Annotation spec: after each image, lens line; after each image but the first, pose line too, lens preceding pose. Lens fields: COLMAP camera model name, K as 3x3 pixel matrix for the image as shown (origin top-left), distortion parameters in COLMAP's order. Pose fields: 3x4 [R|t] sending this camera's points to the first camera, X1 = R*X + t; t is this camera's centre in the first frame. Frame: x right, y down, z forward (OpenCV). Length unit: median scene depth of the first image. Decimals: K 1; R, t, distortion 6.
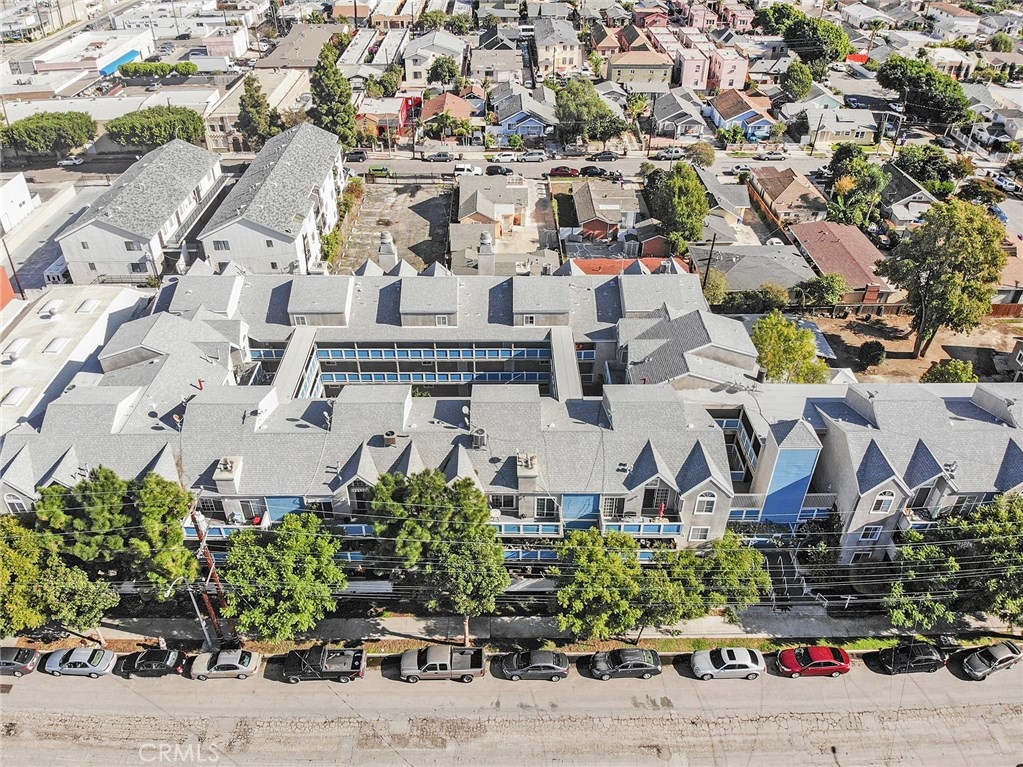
lens RADIAL K [[726.2, 0, 499.8], [0, 726.2, 384.9], [0, 0, 1]] dist [0.081451, -0.206701]
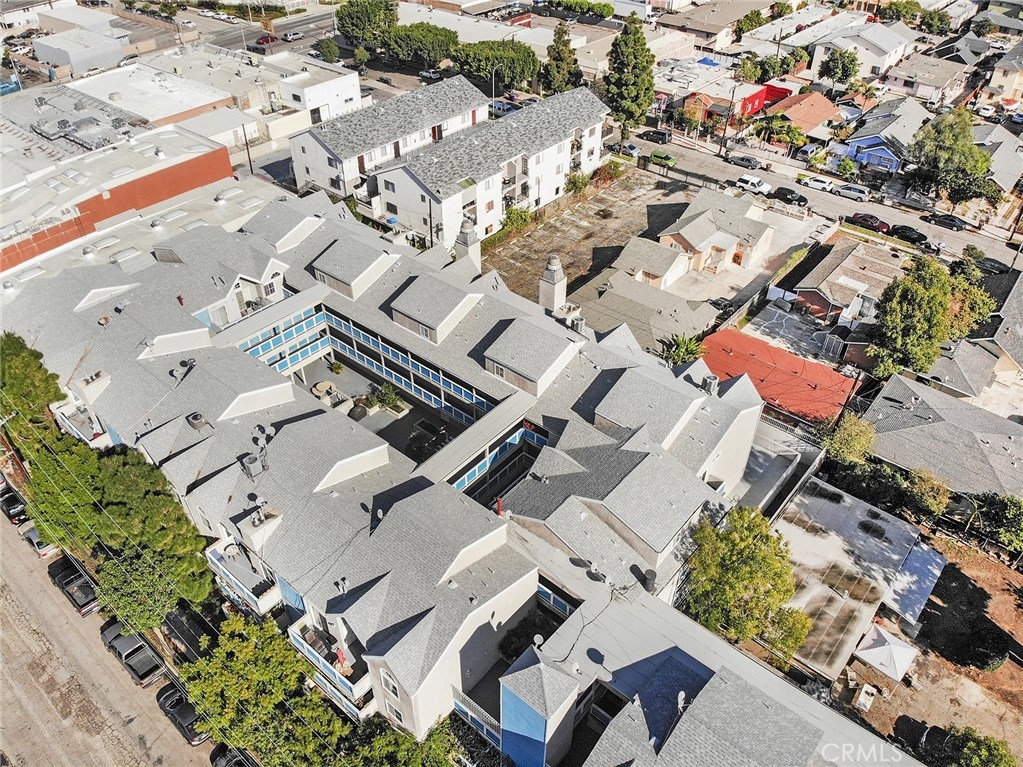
lens RADIAL K [[726.2, 0, 499.8], [0, 726.2, 384.9], [0, 0, 1]] dist [0.081451, -0.206701]
pose [[0.767939, 0.411852, -0.490558, 0.250674], [-0.384839, 0.908899, 0.160631, -0.115339], [0.512024, 0.065431, 0.856475, 0.161199]]
